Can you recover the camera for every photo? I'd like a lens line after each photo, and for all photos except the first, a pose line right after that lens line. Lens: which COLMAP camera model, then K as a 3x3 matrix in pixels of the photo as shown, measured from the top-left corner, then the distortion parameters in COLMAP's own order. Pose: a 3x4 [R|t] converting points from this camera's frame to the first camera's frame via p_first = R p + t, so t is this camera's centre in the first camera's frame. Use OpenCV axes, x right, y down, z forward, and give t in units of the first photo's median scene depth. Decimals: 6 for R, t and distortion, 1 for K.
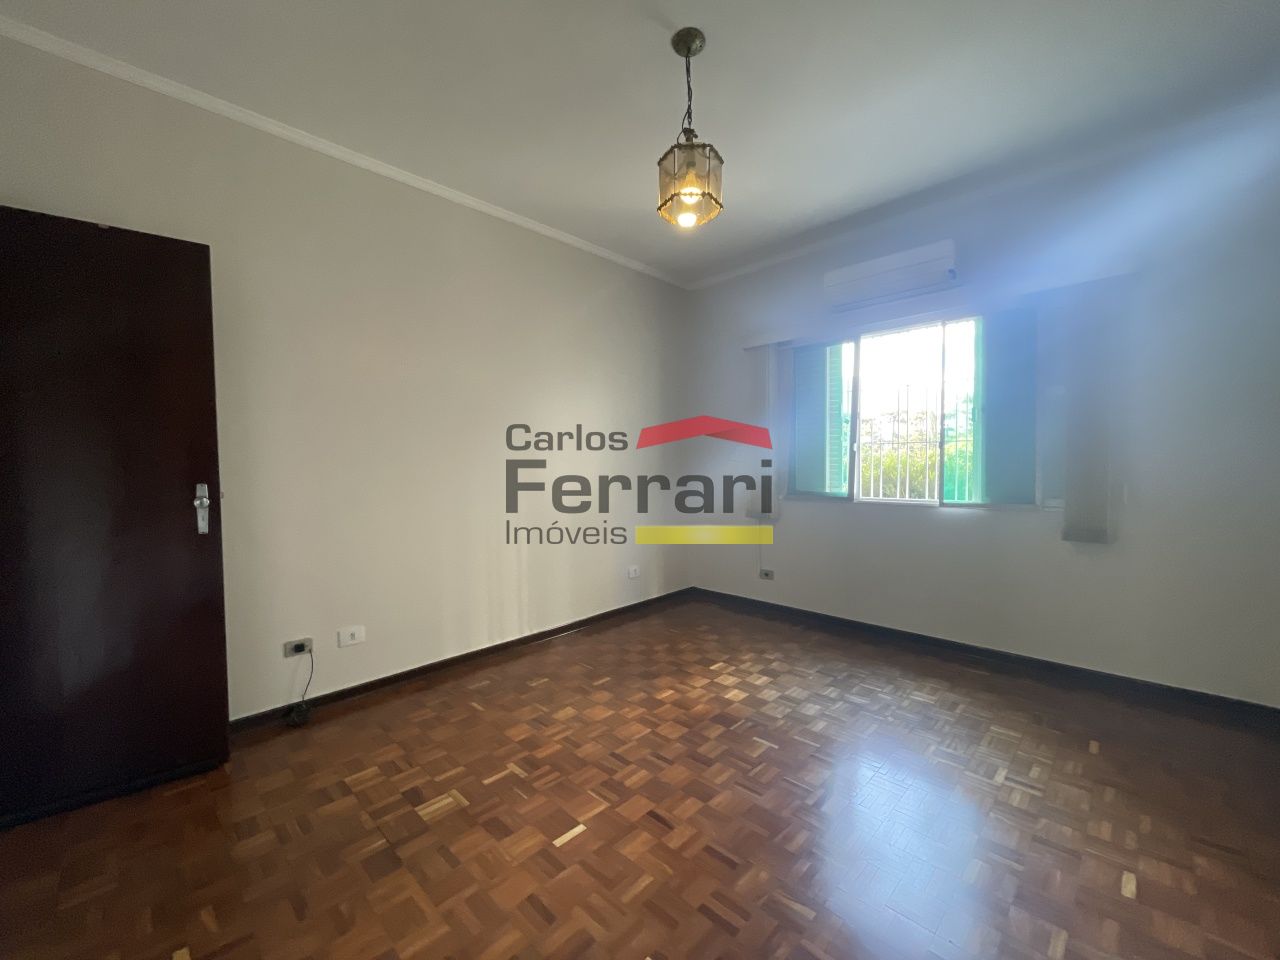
lens RADIAL K [[506.0, 0, 640.0], [0, 506.0, 480.0], [0, 0, 1]] dist [0.002184, 0.000280]
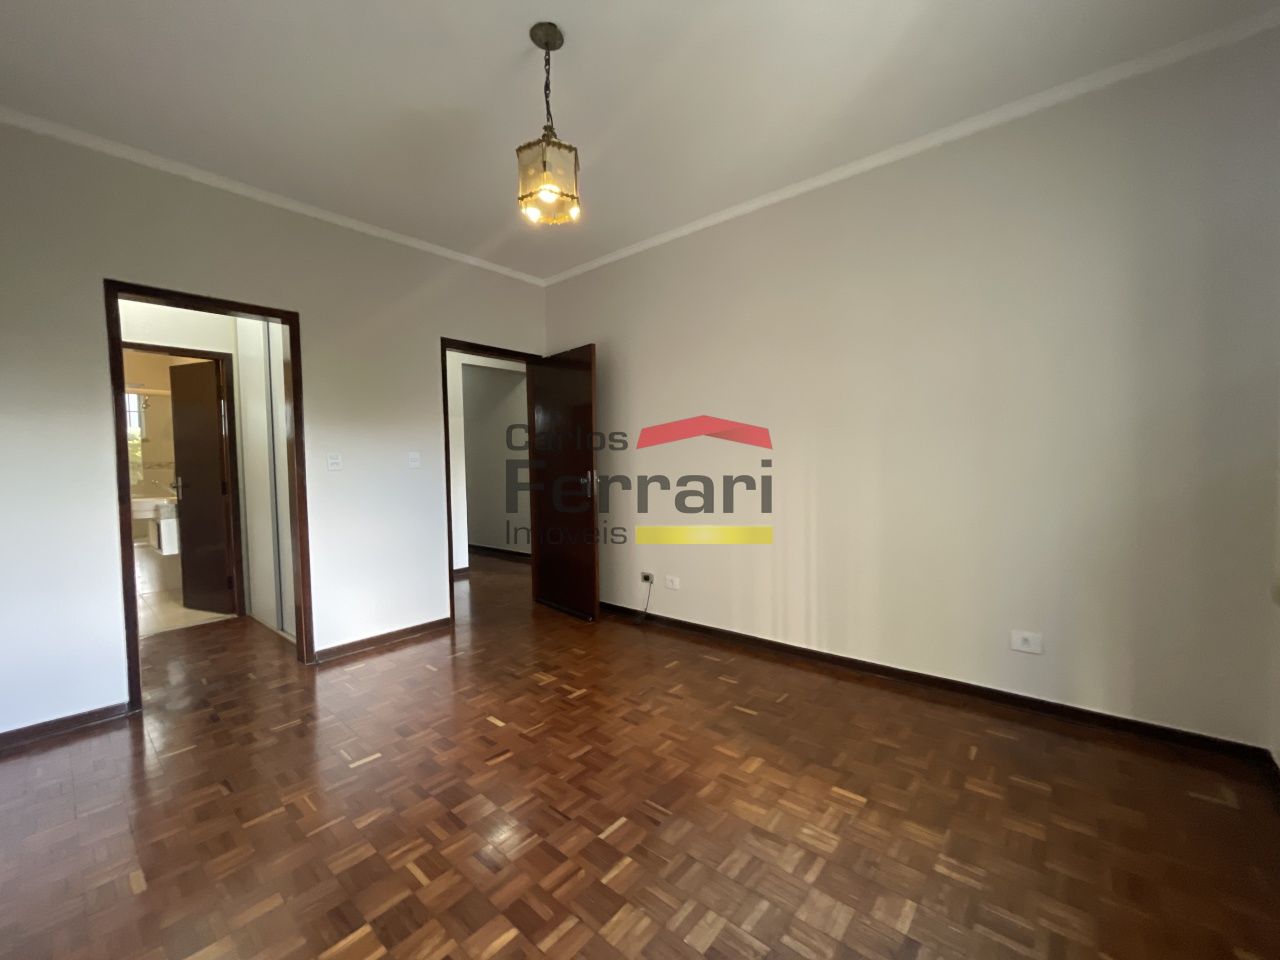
lens RADIAL K [[506.0, 0, 640.0], [0, 506.0, 480.0], [0, 0, 1]] dist [0.002184, 0.000280]
pose [[0.097454, 0.047988, -0.994082, 0.721353], [-0.017674, 0.998763, 0.046481, -0.034303], [0.995083, 0.013040, 0.098182, 0.695940]]
